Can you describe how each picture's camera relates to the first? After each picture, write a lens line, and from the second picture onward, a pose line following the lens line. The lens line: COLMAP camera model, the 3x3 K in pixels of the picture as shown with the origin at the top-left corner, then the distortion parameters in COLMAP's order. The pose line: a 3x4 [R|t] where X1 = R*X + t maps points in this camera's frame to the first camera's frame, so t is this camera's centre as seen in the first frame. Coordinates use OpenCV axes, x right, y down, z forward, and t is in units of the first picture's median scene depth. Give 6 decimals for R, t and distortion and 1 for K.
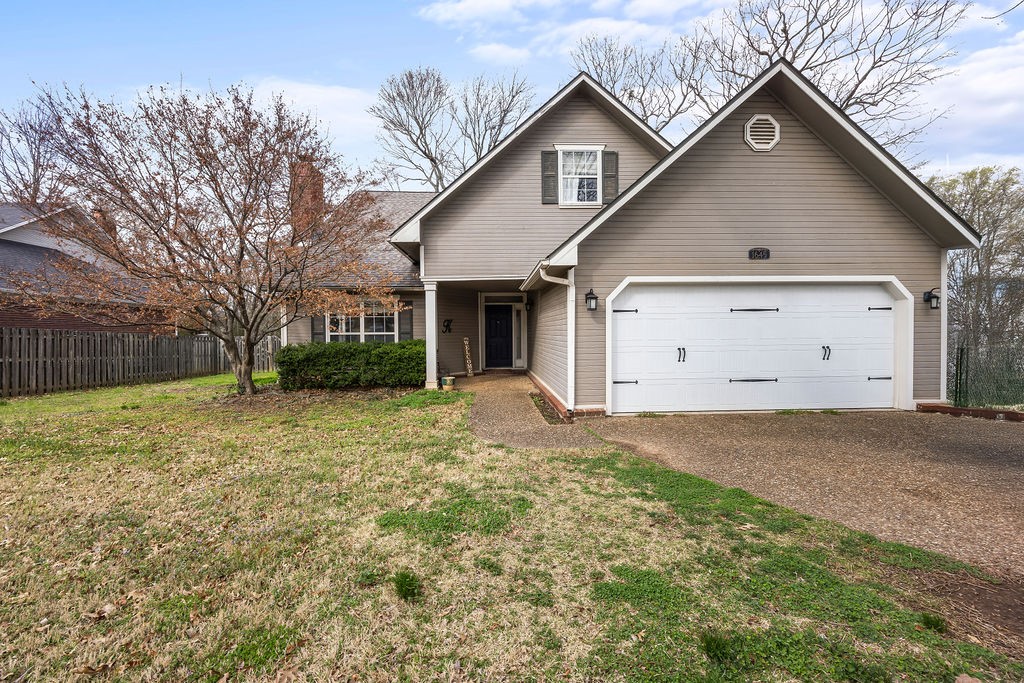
lens RADIAL K [[406.6, 0, 509.9], [0, 406.6, 334.7], [0, 0, 1]] dist [0.003955, 0.000212]
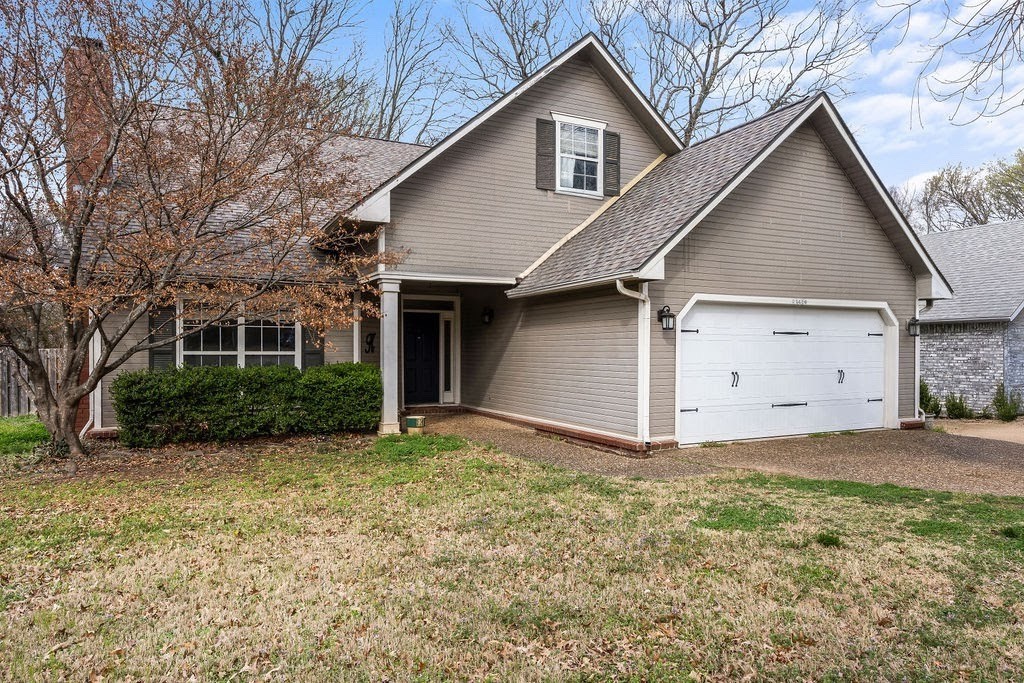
lens RADIAL K [[682.2, 0, 515.0], [0, 682.2, 345.9], [0, 0, 1]] dist [-0.003005, -0.002233]
pose [[0.903299, 0.013010, 0.428814, -0.510692], [-0.005835, 0.999820, -0.018044, 0.003058], [-0.428972, 0.013797, 0.903213, -0.143656]]
